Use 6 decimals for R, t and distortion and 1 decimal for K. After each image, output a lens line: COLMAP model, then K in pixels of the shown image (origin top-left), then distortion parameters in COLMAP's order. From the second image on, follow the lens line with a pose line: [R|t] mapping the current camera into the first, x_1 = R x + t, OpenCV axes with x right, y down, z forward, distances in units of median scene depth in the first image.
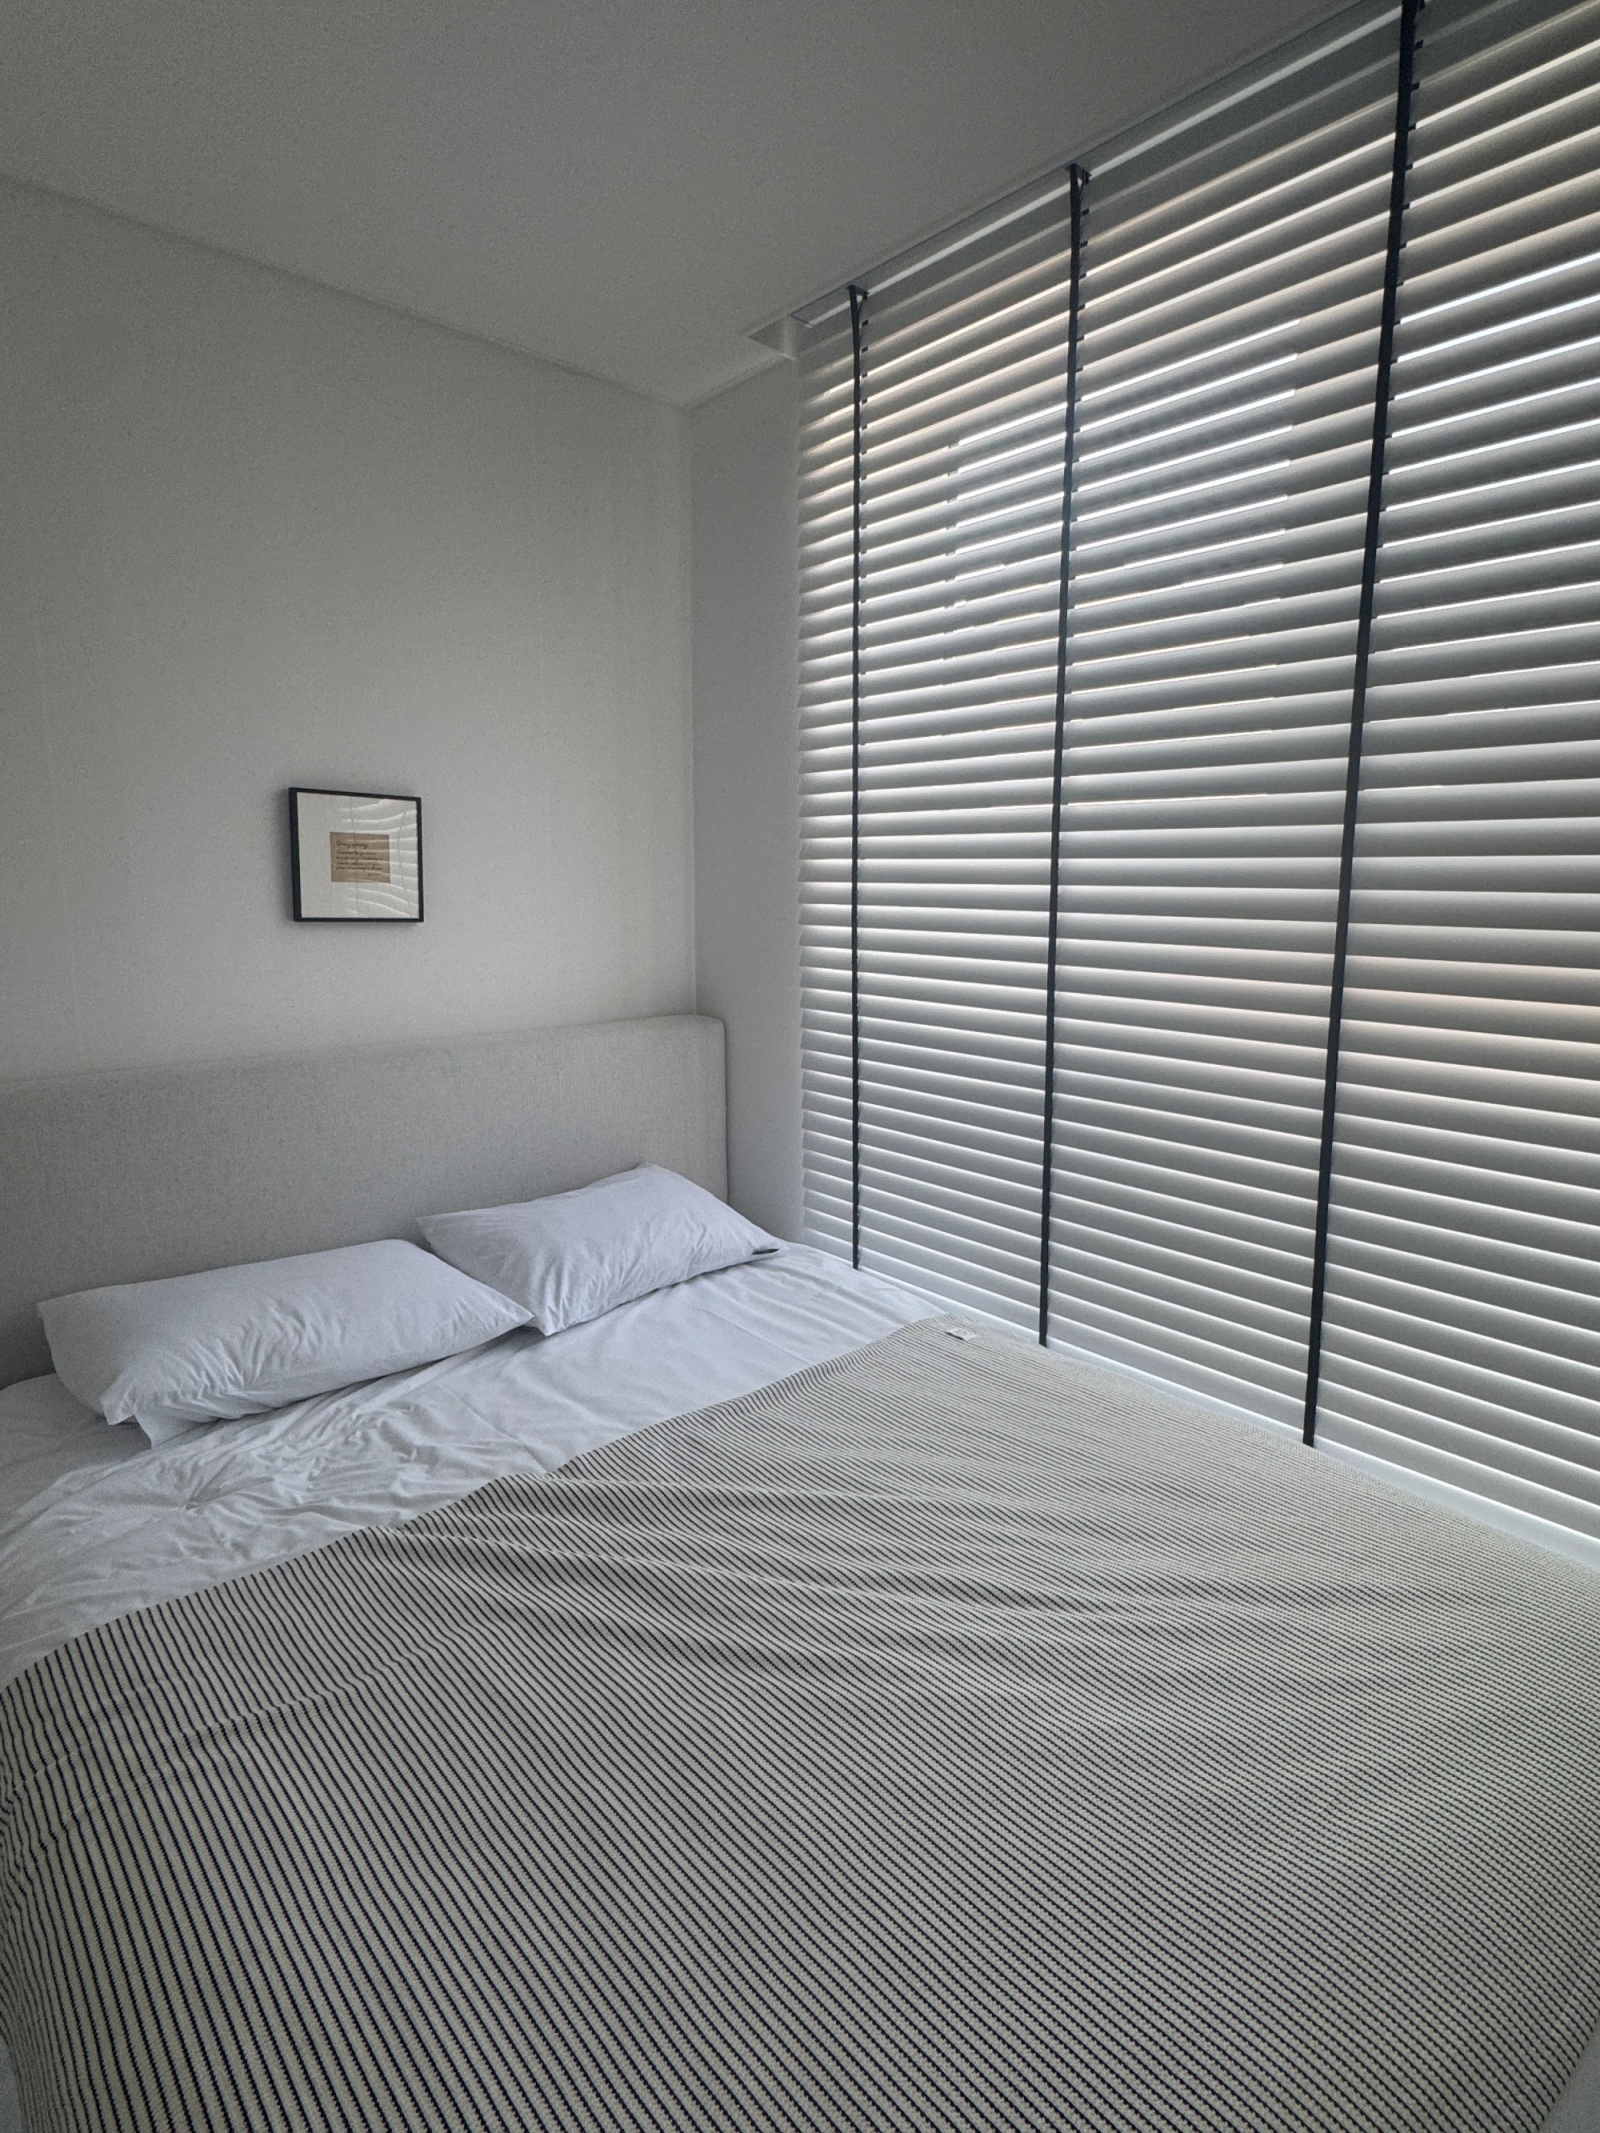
lens RADIAL K [[1130.4, 0, 799.8], [0, 1130.4, 1066.1], [0, 0, 1]] dist [0.002486, 0.000706]
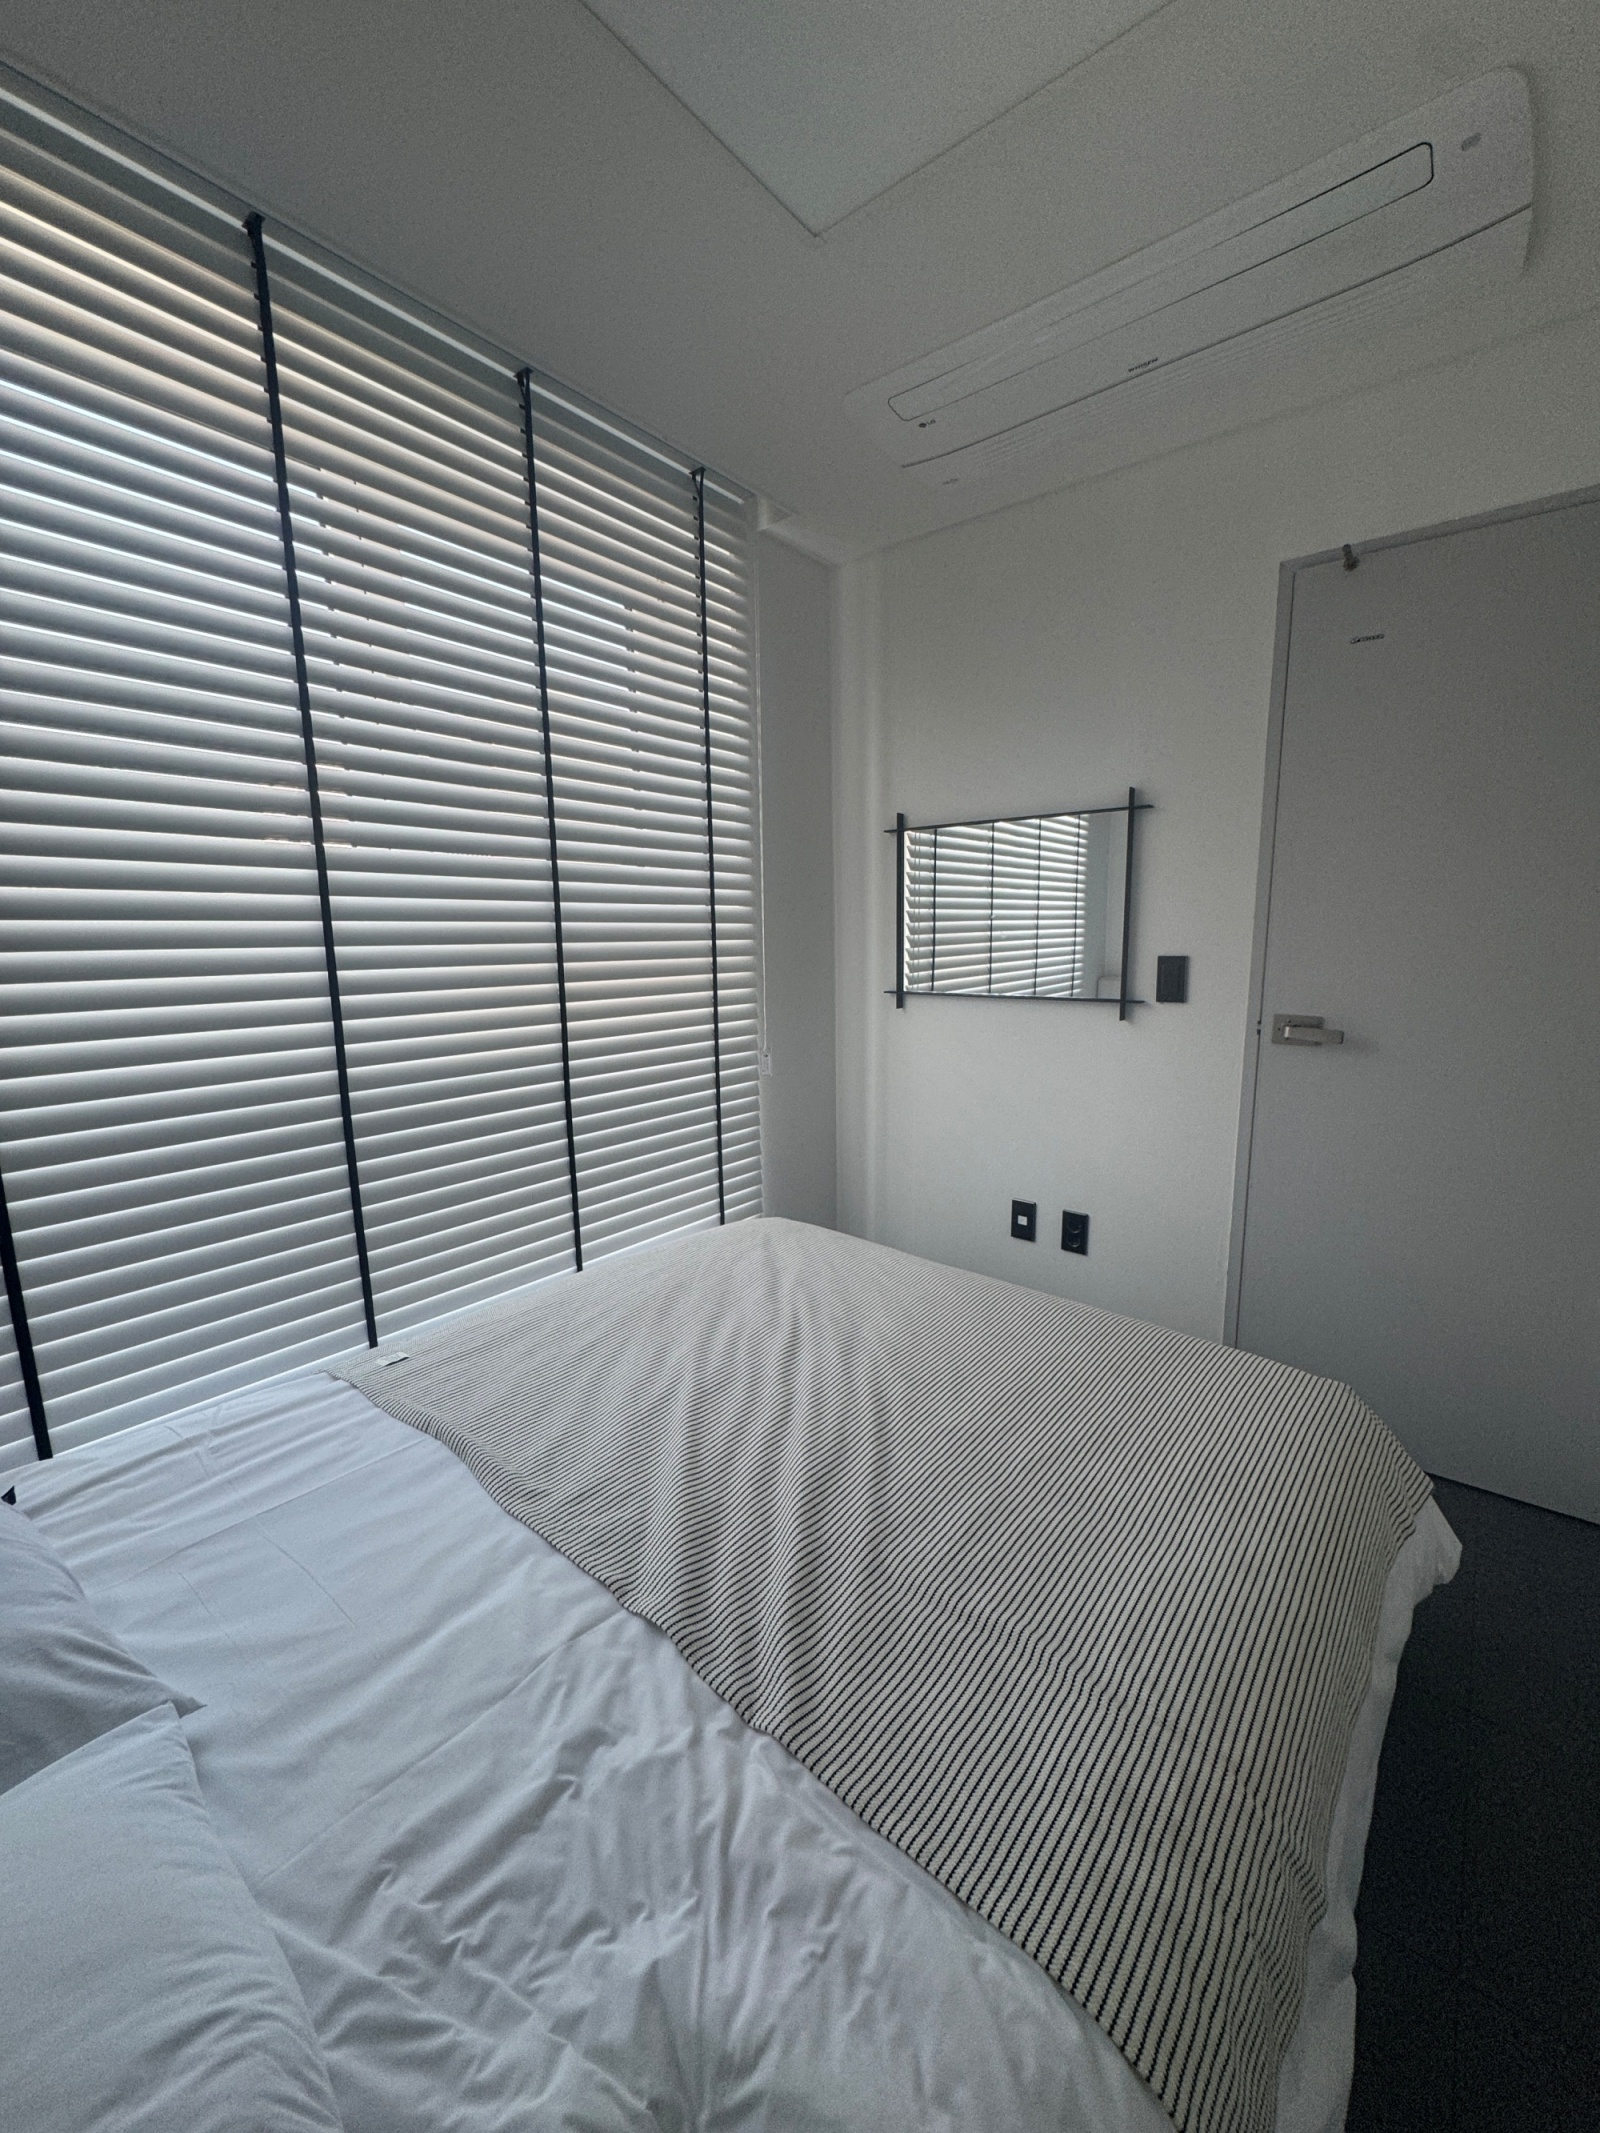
lens RADIAL K [[851.1, 0, 802.9], [0, 851.1, 1065.6], [0, 0, 1]] dist [0.000815, 0.000519]
pose [[-0.162333, -0.154191, 0.974614, -0.728458], [0.175916, 0.967370, 0.182345, -0.110226], [-0.970928, 0.201051, -0.129911, 0.797976]]
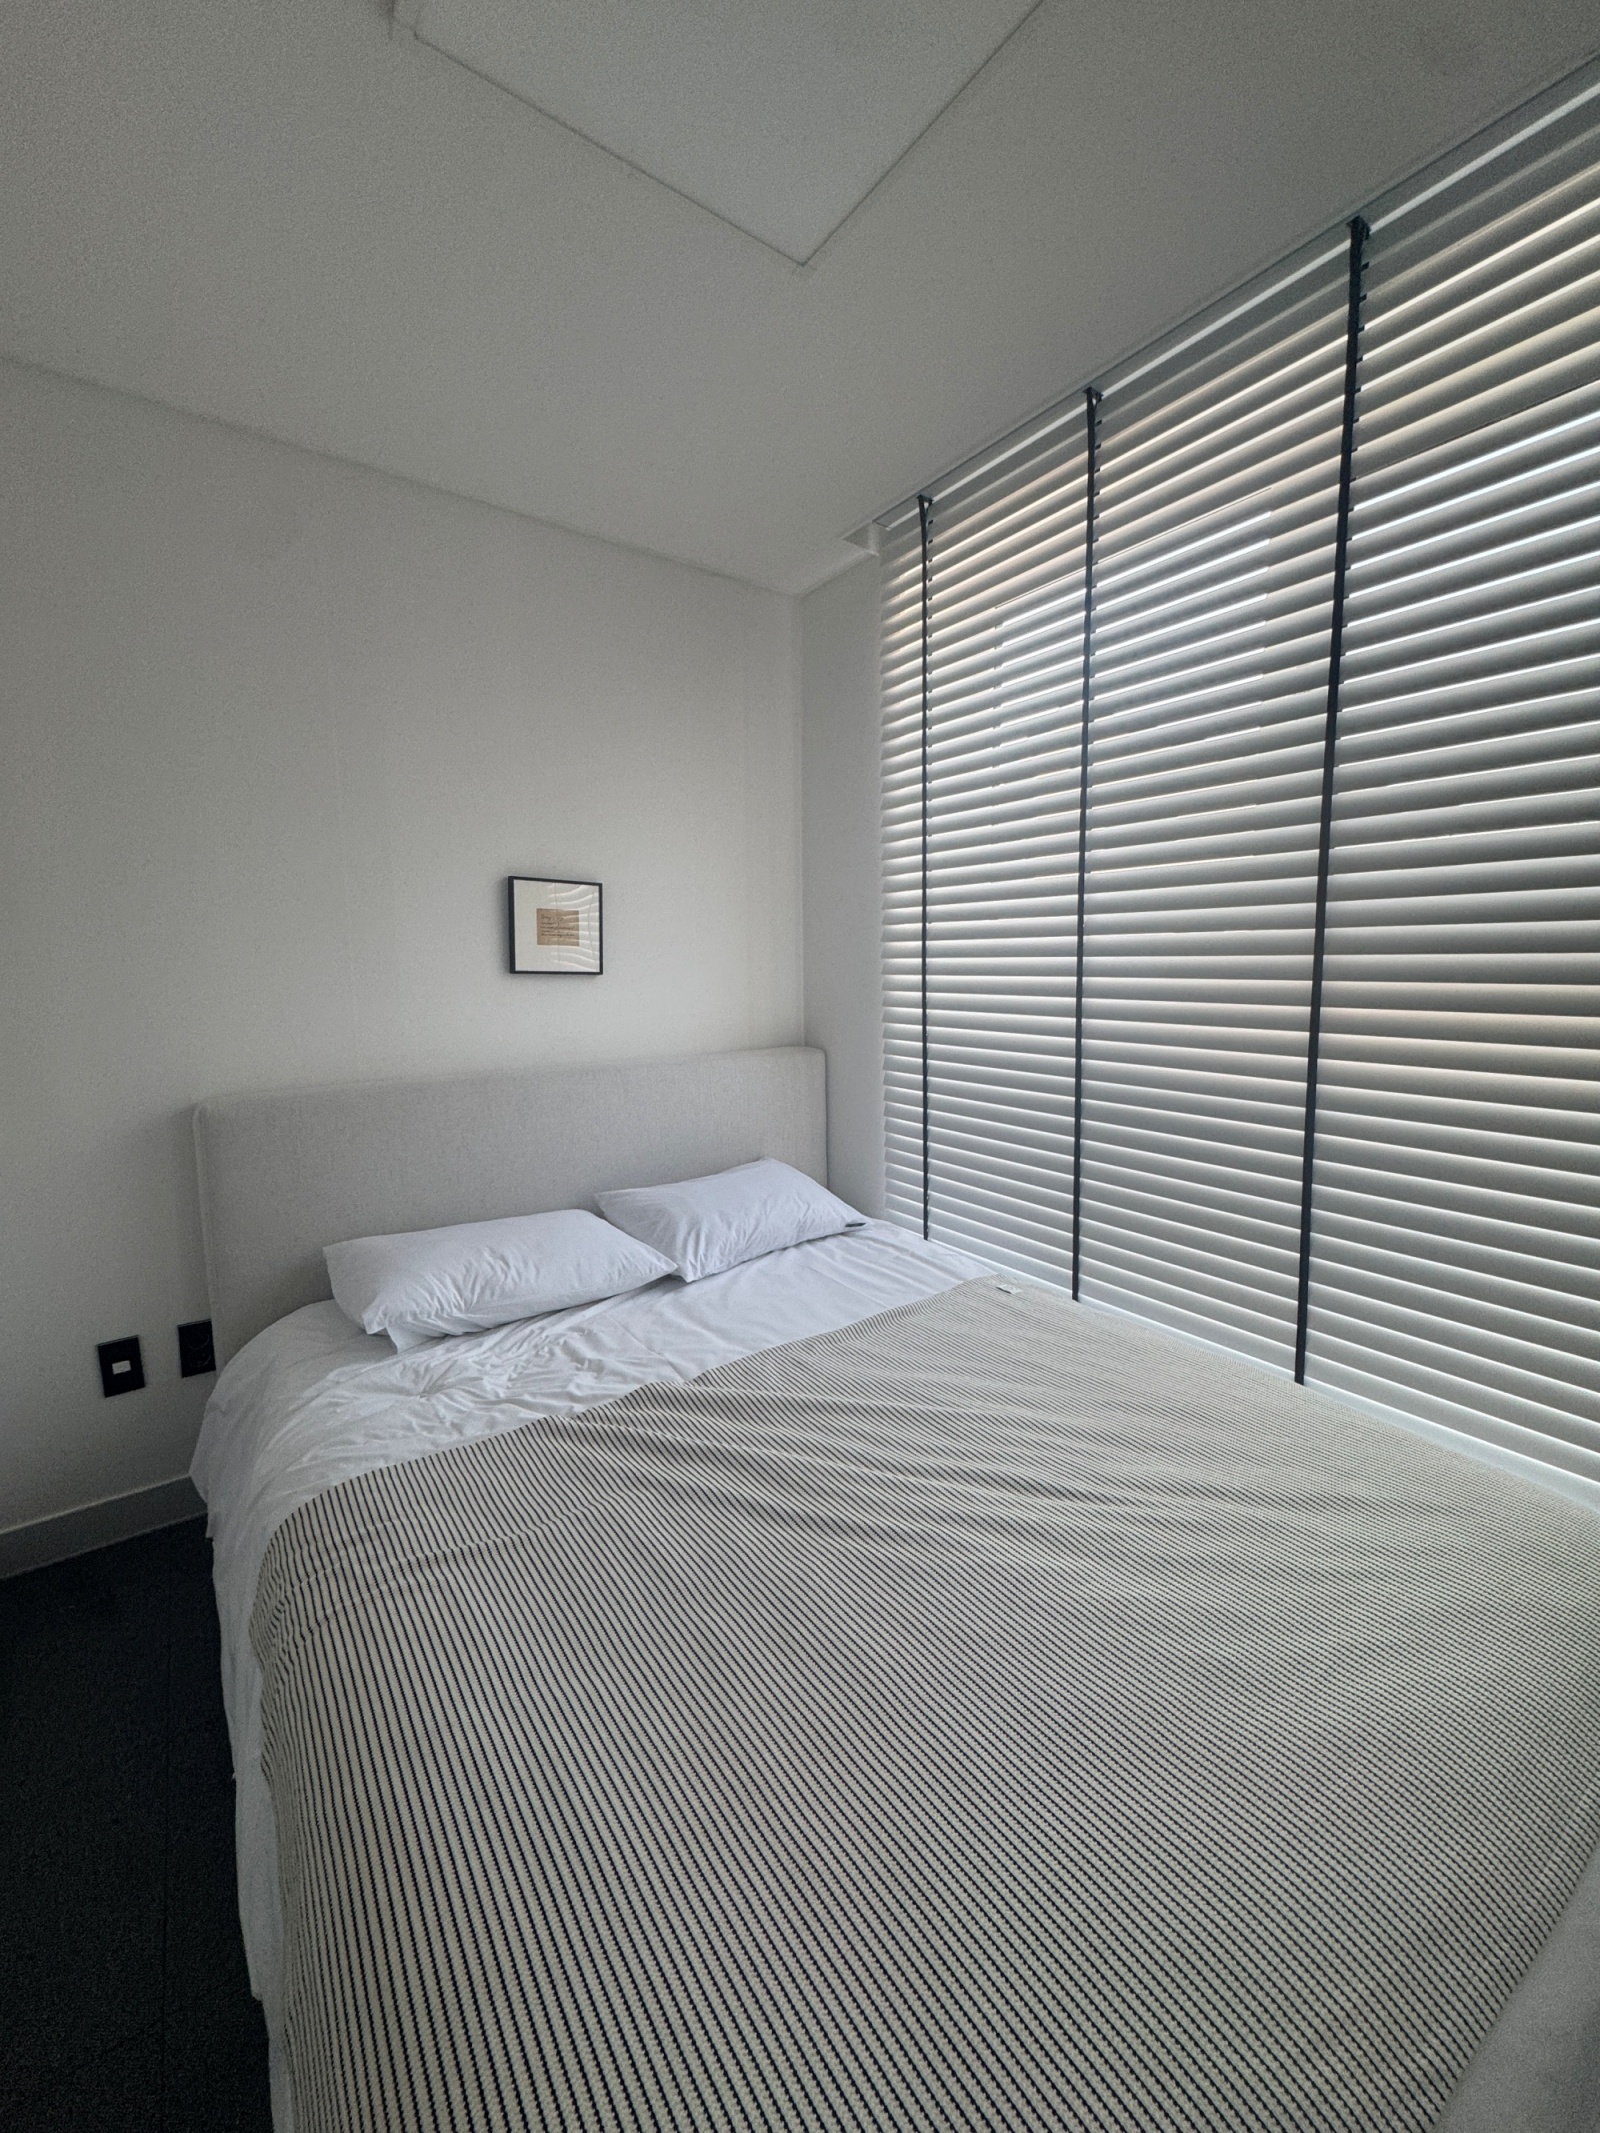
lens RADIAL K [[851.1, 0, 803.6], [0, 851.1, 1066.3], [0, 0, 1]] dist [0.000815, 0.000519]
pose [[0.995266, -0.000226, -0.097193, 0.007582], [-0.004213, 0.998957, -0.045461, 0.037086], [0.097102, 0.045655, 0.994227, 0.020257]]
